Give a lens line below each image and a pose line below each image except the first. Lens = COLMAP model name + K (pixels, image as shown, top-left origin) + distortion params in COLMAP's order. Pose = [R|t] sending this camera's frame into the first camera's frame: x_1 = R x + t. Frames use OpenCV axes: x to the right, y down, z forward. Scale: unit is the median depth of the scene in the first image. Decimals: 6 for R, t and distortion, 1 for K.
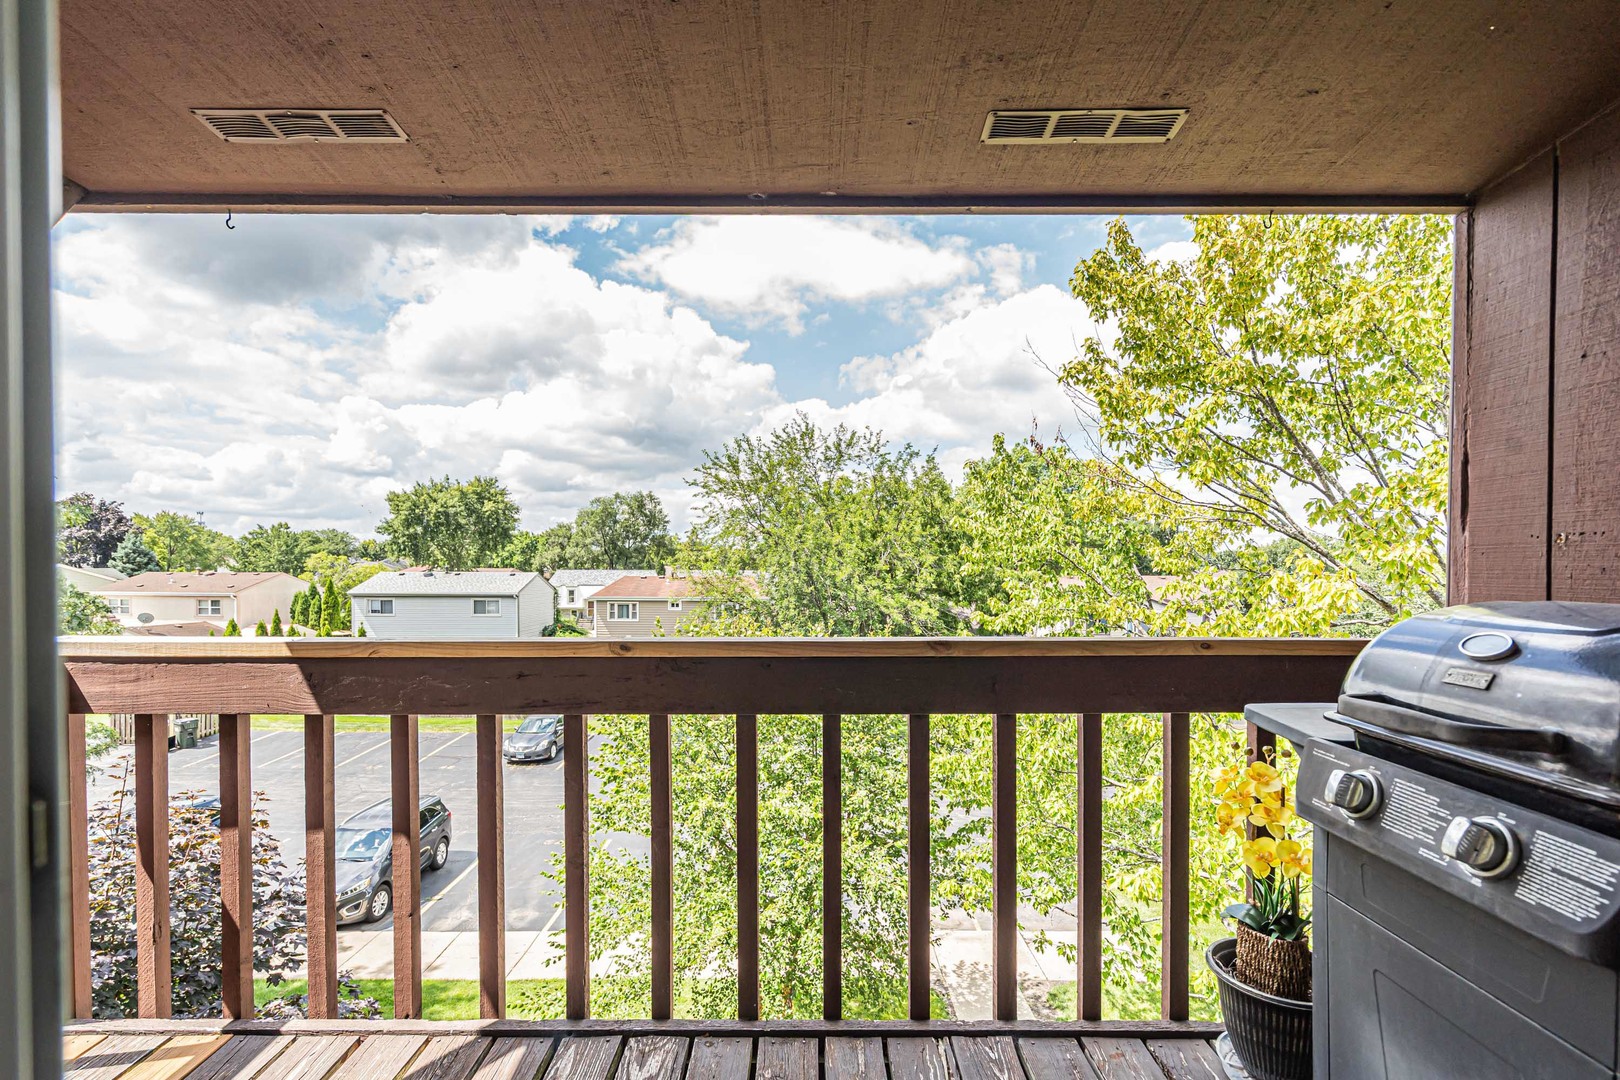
lens RADIAL K [[758.4, 0, 806.3], [0, 758.4, 574.9], [0, 0, 1]] dist [0.002035, 0.001955]
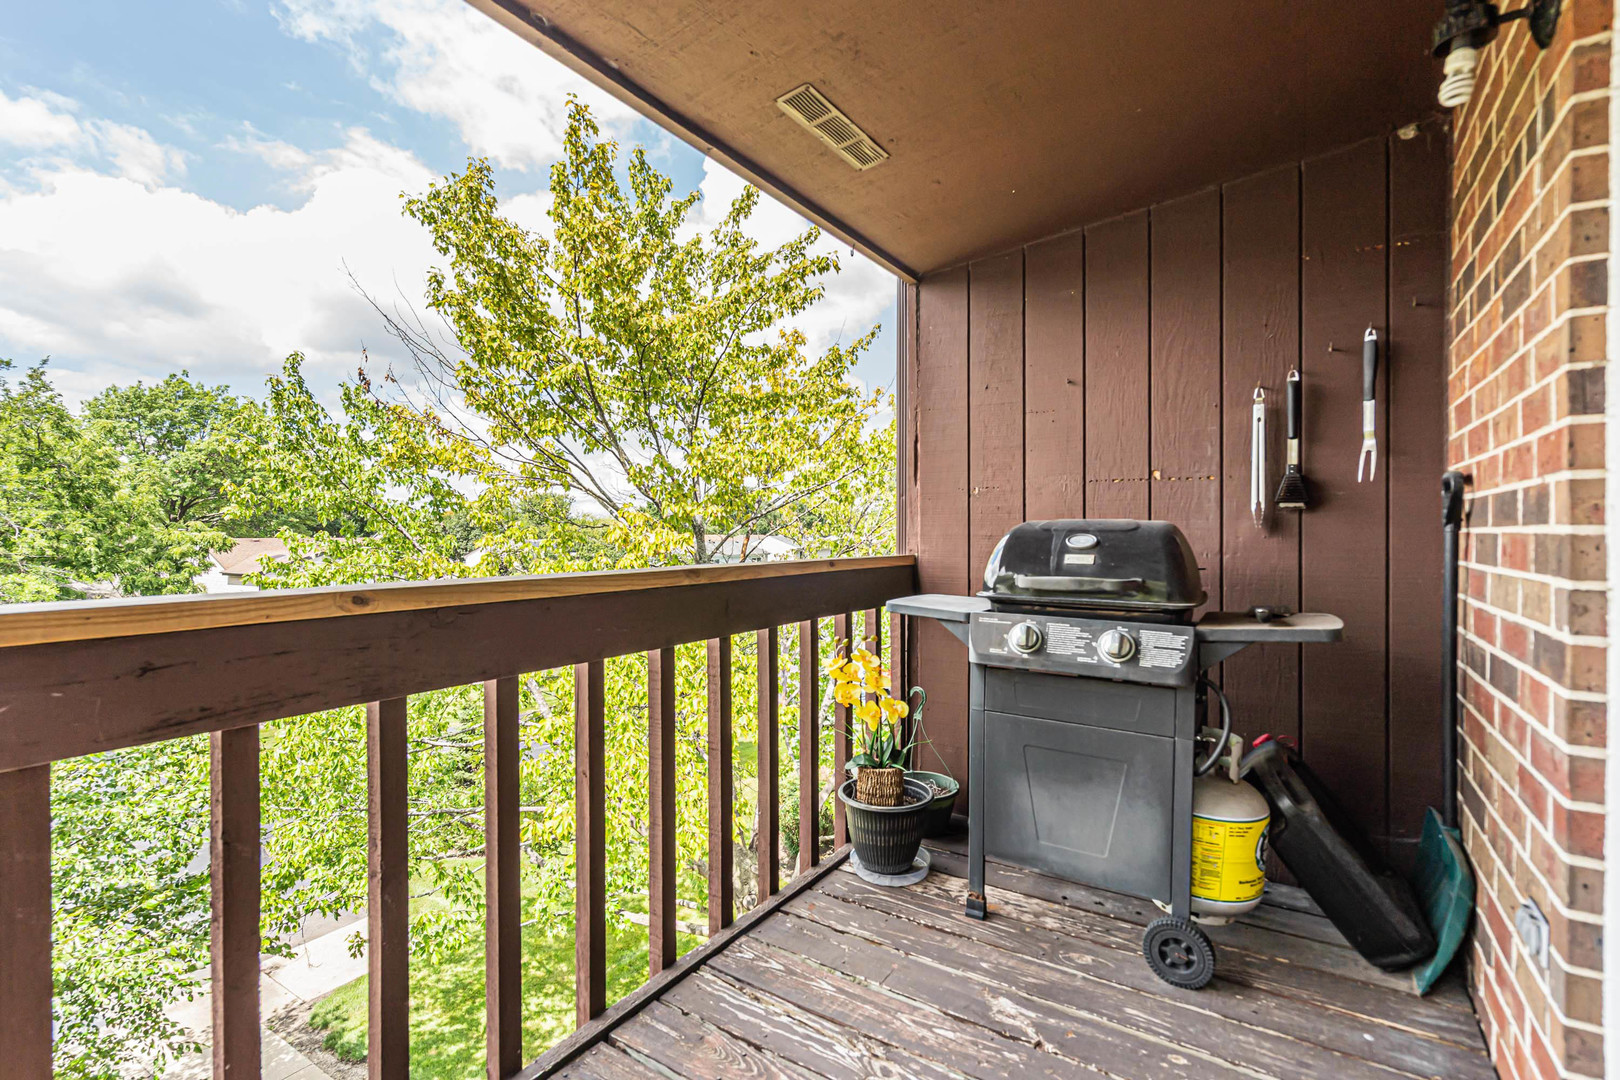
lens RADIAL K [[758.4, 0, 782.9], [0, 758.4, 528.9], [0, 0, 1]] dist [0.002035, 0.001955]
pose [[0.550808, 0.004167, 0.834622, -0.354592], [0.007274, 0.999926, -0.009793, 0.027405], [-0.834600, 0.011465, 0.550737, 0.213039]]
